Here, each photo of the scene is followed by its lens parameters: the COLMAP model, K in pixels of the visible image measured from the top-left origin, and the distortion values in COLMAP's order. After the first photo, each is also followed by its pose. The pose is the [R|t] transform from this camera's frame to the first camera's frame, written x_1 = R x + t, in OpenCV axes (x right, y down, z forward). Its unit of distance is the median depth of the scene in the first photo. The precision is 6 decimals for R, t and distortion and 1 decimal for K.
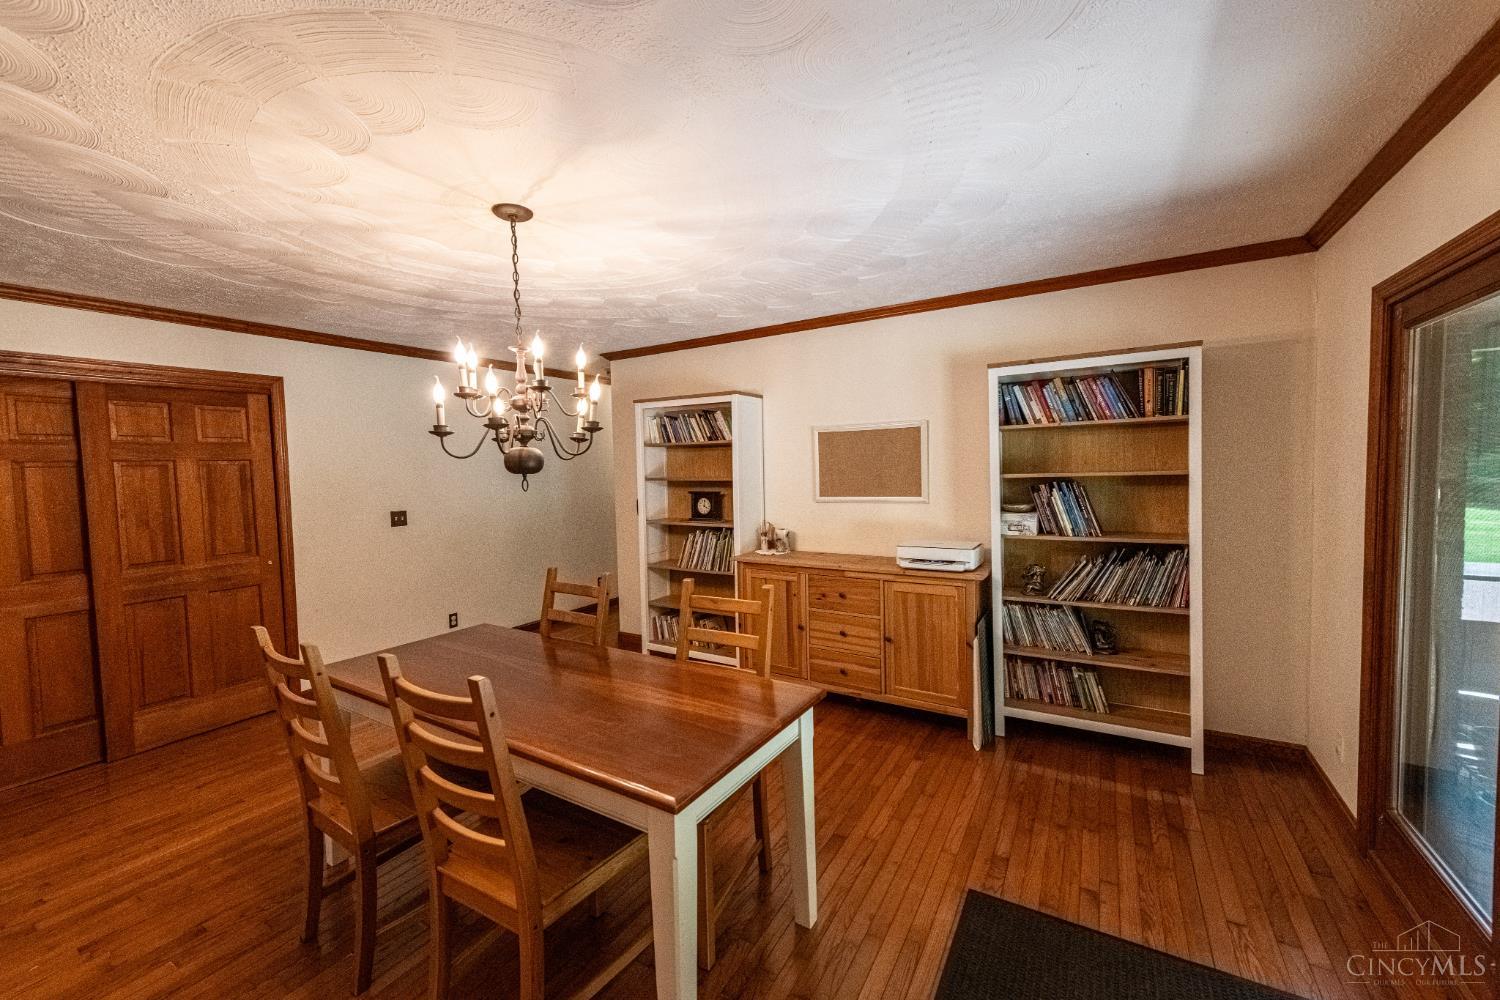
lens RADIAL K [[592.5, 0, 745.9], [0, 592.5, 492.5], [0, 0, 1]] dist [0.010584, -0.000332]
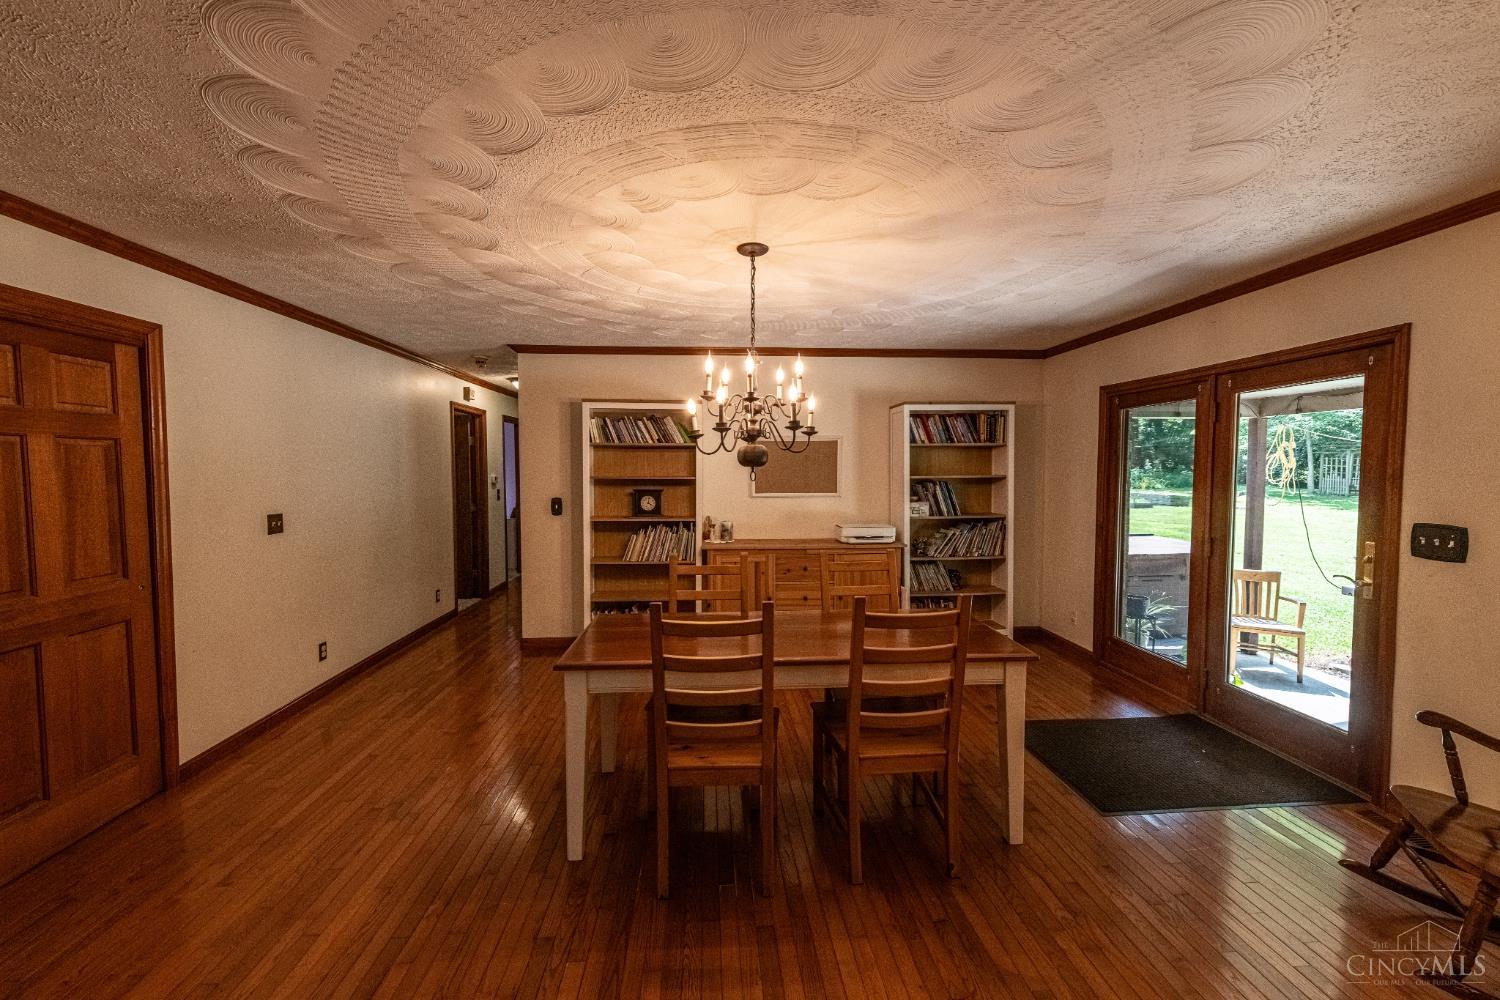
lens RADIAL K [[592.5, 0, 745.9], [0, 592.5, 492.5], [0, 0, 1]] dist [0.010584, -0.000332]
pose [[0.817366, 0.000180, 0.576119, -0.689652], [0.008642, 0.999884, -0.012573, 0.023477], [-0.576054, 0.015256, 0.817269, 0.021325]]
